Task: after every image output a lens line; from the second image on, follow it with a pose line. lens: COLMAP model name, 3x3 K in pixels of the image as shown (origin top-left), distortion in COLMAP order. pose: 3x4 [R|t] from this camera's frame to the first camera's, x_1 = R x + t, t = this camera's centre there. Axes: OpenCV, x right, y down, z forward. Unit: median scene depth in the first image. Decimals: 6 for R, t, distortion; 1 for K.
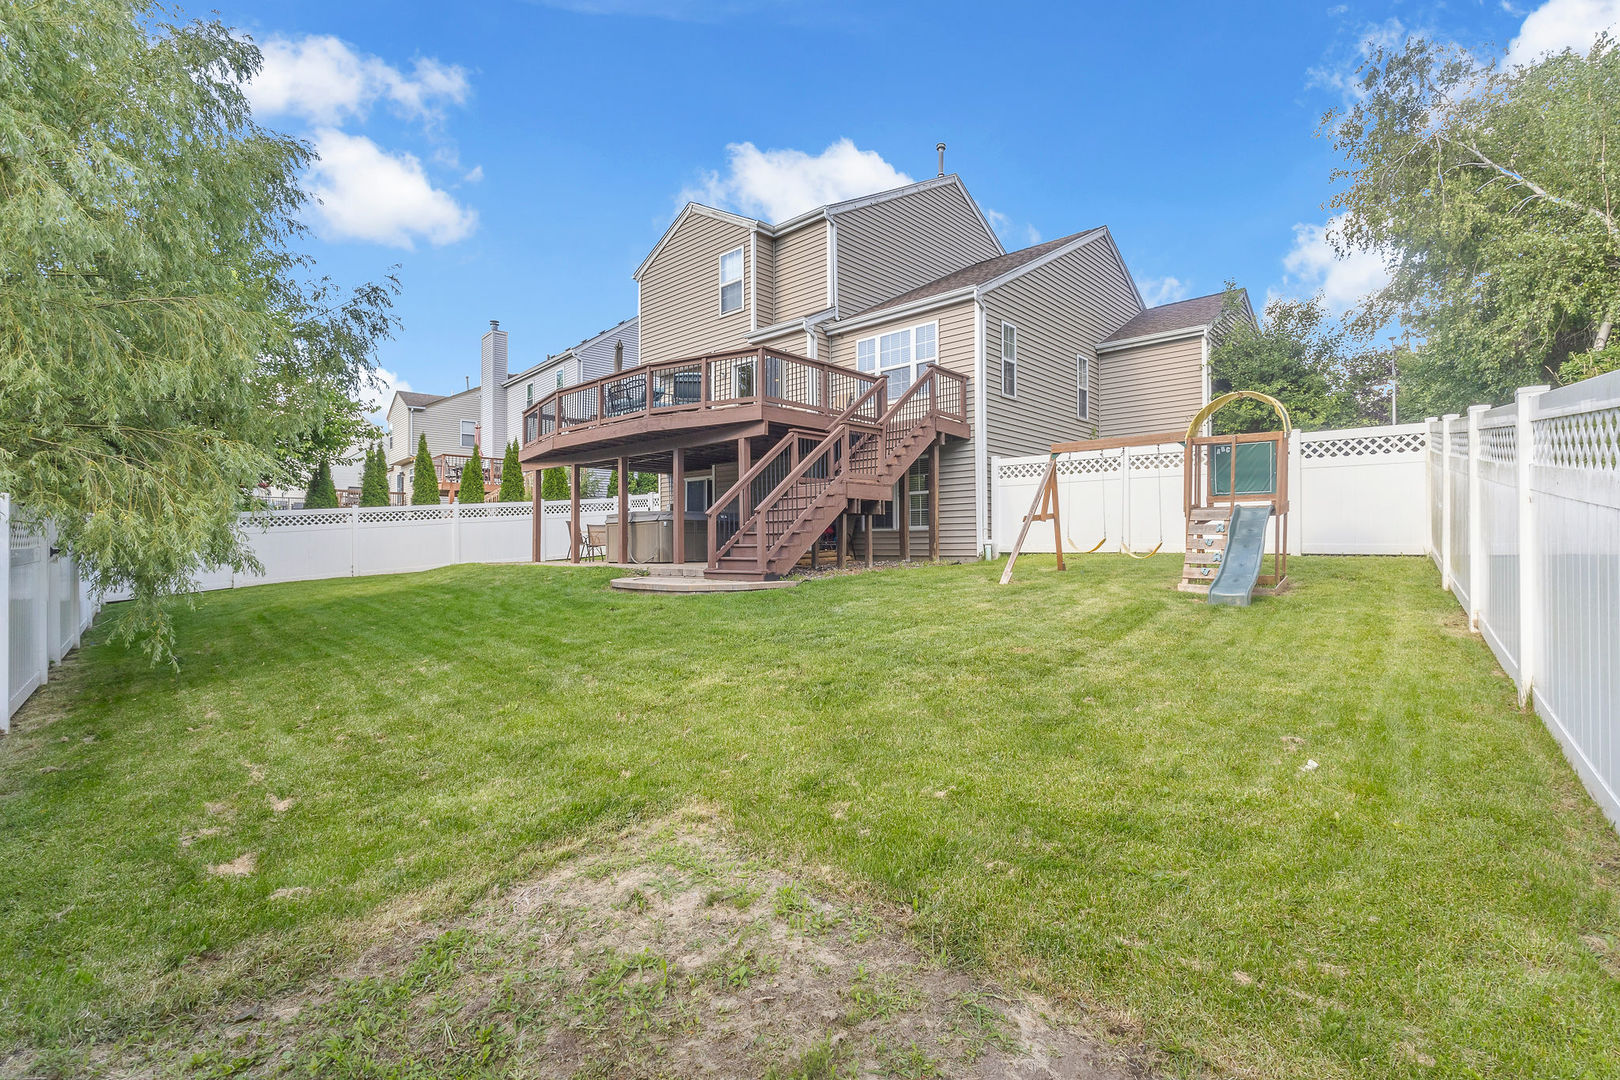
lens RADIAL K [[750.8, 0, 805.5], [0, 750.8, 546.4], [0, 0, 1]] dist [0.002188, 0.001278]
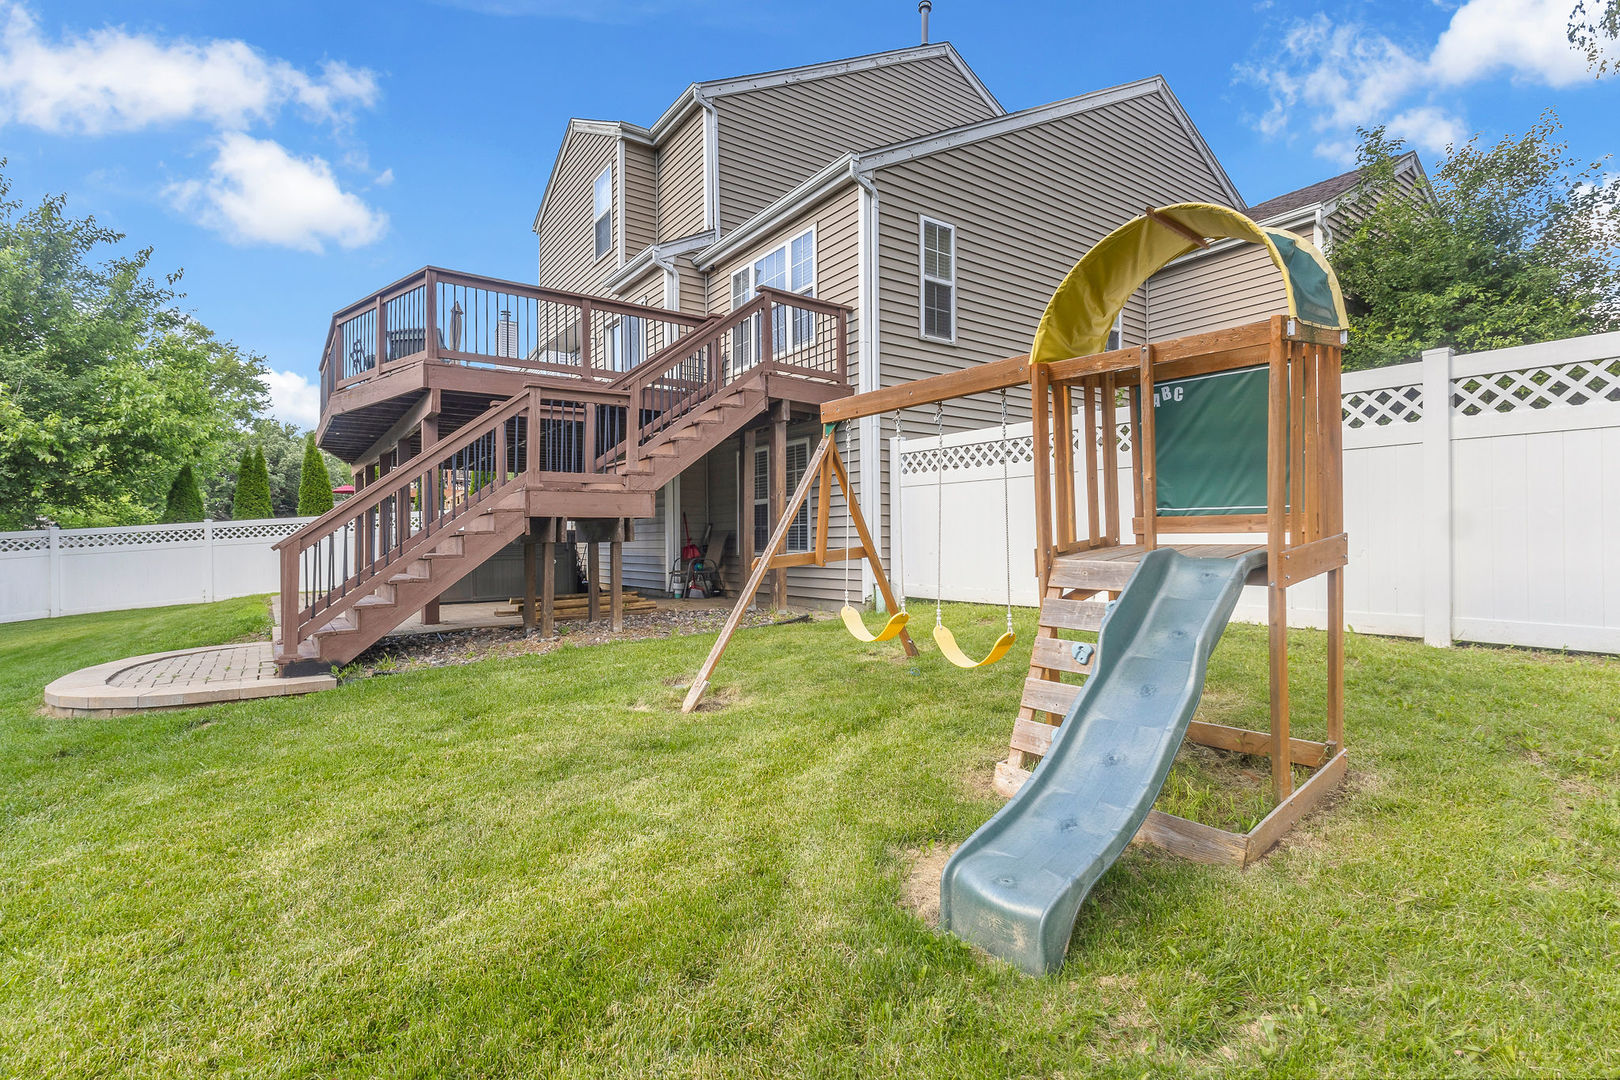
lens RADIAL K [[750.8, 0, 805.5], [0, 750.8, 546.4], [0, 0, 1]] dist [0.002188, 0.001278]
pose [[0.976823, -0.002626, -0.214034, 0.310161], [0.003571, 0.999985, 0.004033, -0.035194], [0.214021, -0.004703, 0.976818, 0.395091]]
